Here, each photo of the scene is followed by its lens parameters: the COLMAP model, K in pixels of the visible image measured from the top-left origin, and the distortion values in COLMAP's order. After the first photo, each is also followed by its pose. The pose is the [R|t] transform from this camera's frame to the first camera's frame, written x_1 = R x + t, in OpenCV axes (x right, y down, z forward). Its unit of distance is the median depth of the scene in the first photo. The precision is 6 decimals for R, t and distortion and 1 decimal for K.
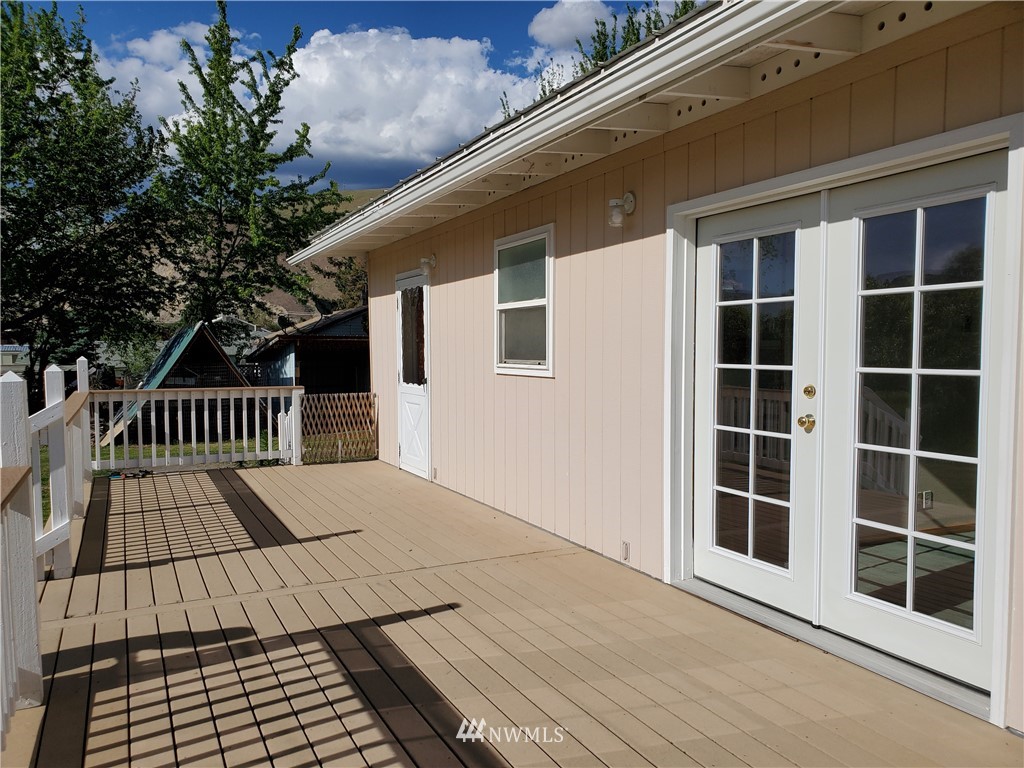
lens RADIAL K [[793.0, 0, 512.0], [0, 793.0, 384.0], [0, 0, 1]] dist [0.006372, 0.006697]
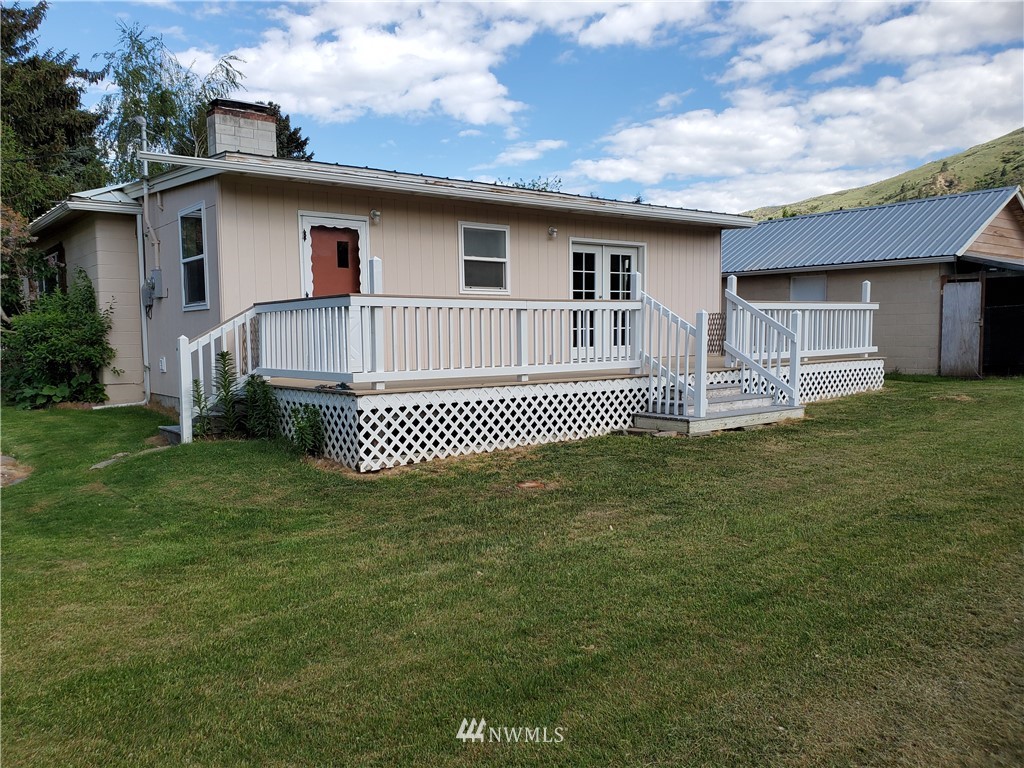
lens RADIAL K [[793.0, 0, 512.0], [0, 793.0, 384.0], [0, 0, 1]] dist [0.006372, 0.006697]
pose [[-0.215433, -0.070909, 0.973941, -2.937210], [0.048882, 0.995327, 0.083278, 0.078624], [-0.975294, 0.065549, -0.210960, 2.024303]]
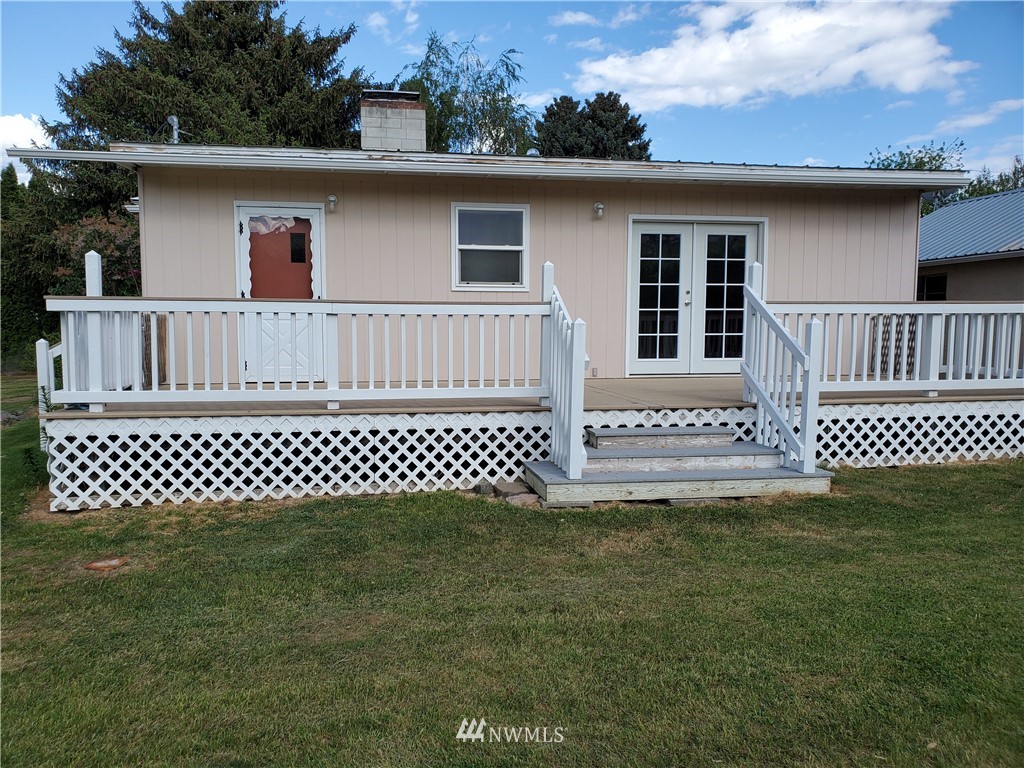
lens RADIAL K [[793.0, 0, 512.0], [0, 793.0, 384.0], [0, 0, 1]] dist [0.006372, 0.006697]
pose [[0.277782, -0.078079, 0.957466, -2.299485], [0.040284, 0.996762, 0.069596, 0.102428], [-0.959799, 0.019238, 0.280028, 0.736622]]
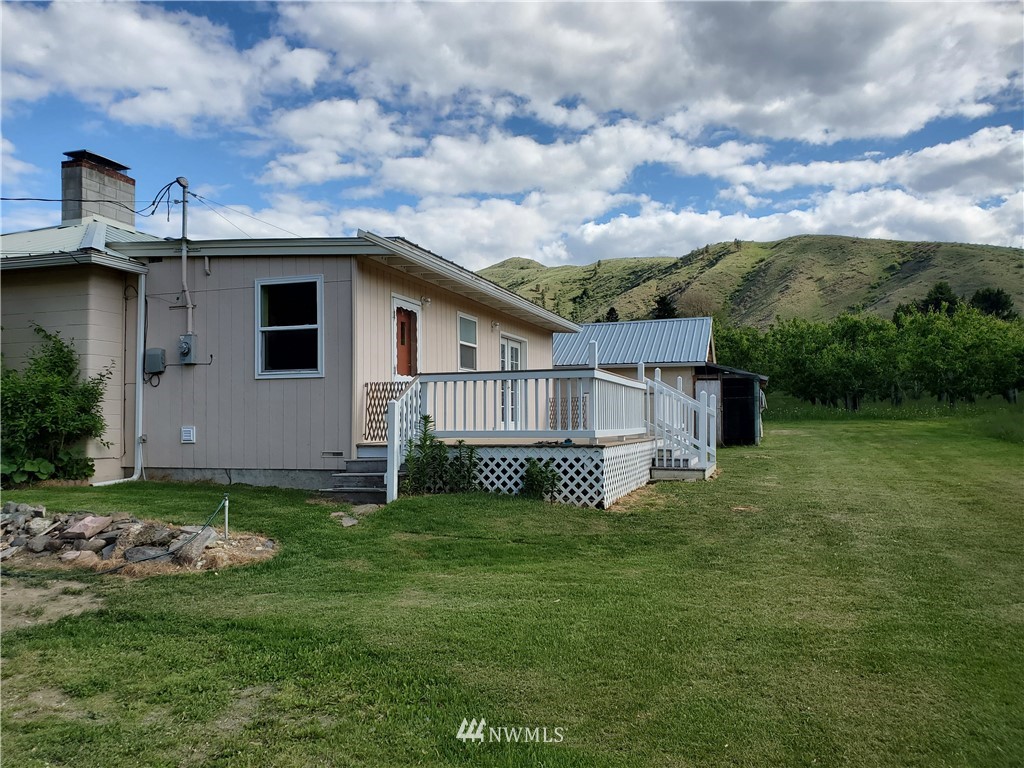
lens RADIAL K [[781.1, 0, 512.0], [0, 781.1, 384.0], [0, 0, 1]] dist [0.029897, -0.001383]
pose [[-0.709359, 0.027122, 0.704325, -2.536288], [0.026082, 0.999585, -0.012223, 0.075531], [-0.704364, 0.009700, -0.709772, 3.772889]]
